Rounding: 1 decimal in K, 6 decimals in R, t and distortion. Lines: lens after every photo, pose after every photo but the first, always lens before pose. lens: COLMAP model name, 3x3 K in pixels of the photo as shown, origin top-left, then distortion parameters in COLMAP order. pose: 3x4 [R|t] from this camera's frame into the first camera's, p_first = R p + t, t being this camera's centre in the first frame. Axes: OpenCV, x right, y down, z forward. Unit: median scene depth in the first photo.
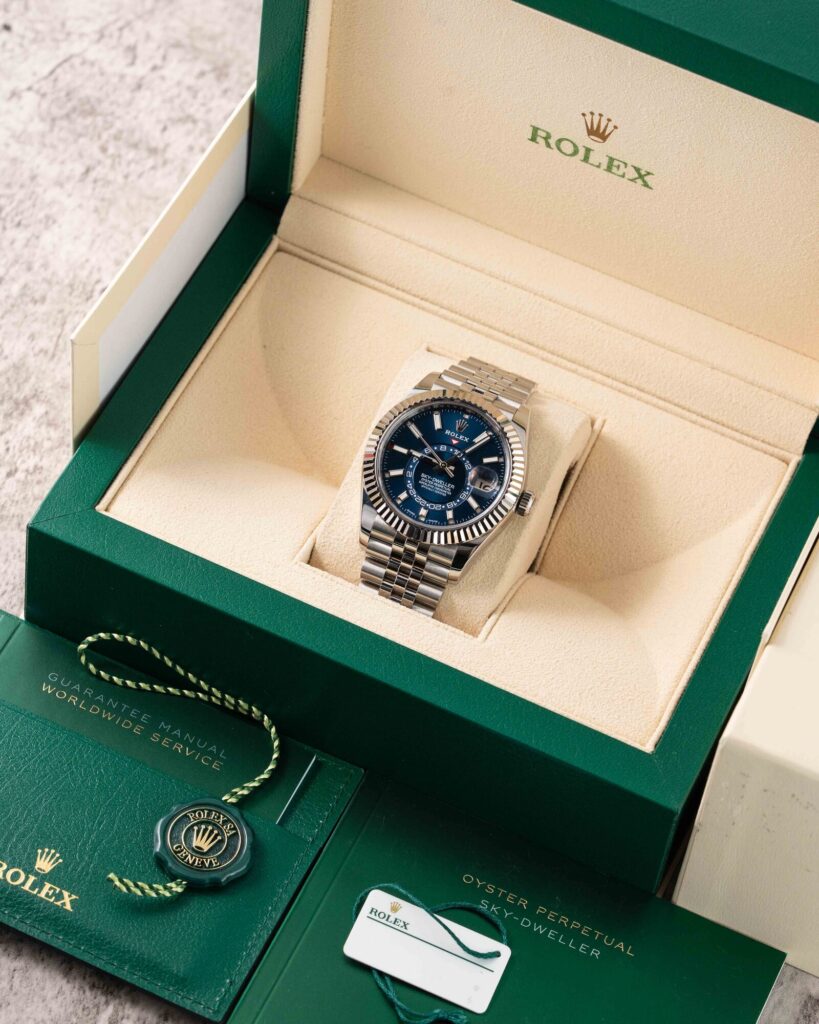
lens RADIAL K [[3509.7, 0, 409.5], [0, 3509.7, 512.0], [0, 0, 1]] dist [0.193205, 0.359868]
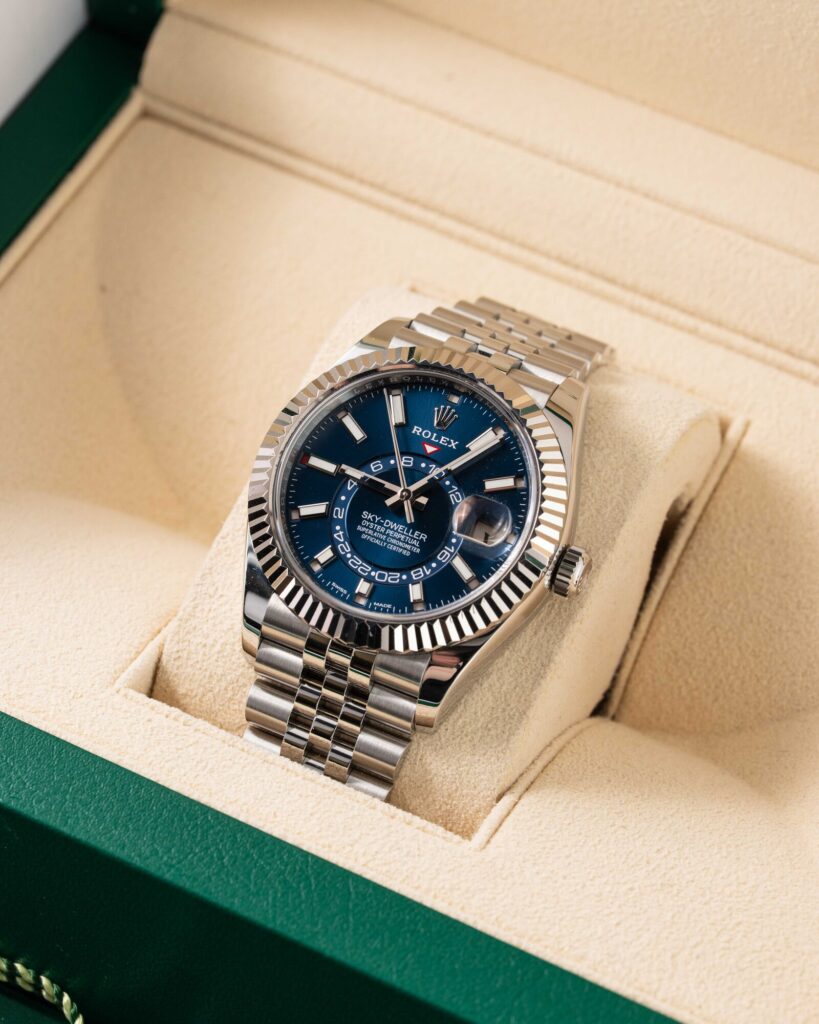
lens RADIAL K [[3999.9, 0, 409.5], [0, 3999.9, 512.0], [0, 0, 1]] dist [0.031043, 0.147554]
pose [[0.995999, -0.001899, -0.089349, 0.060618], [-0.003531, 0.998157, -0.060575, 0.023480], [0.089299, 0.060648, 0.994157, 0.429310]]
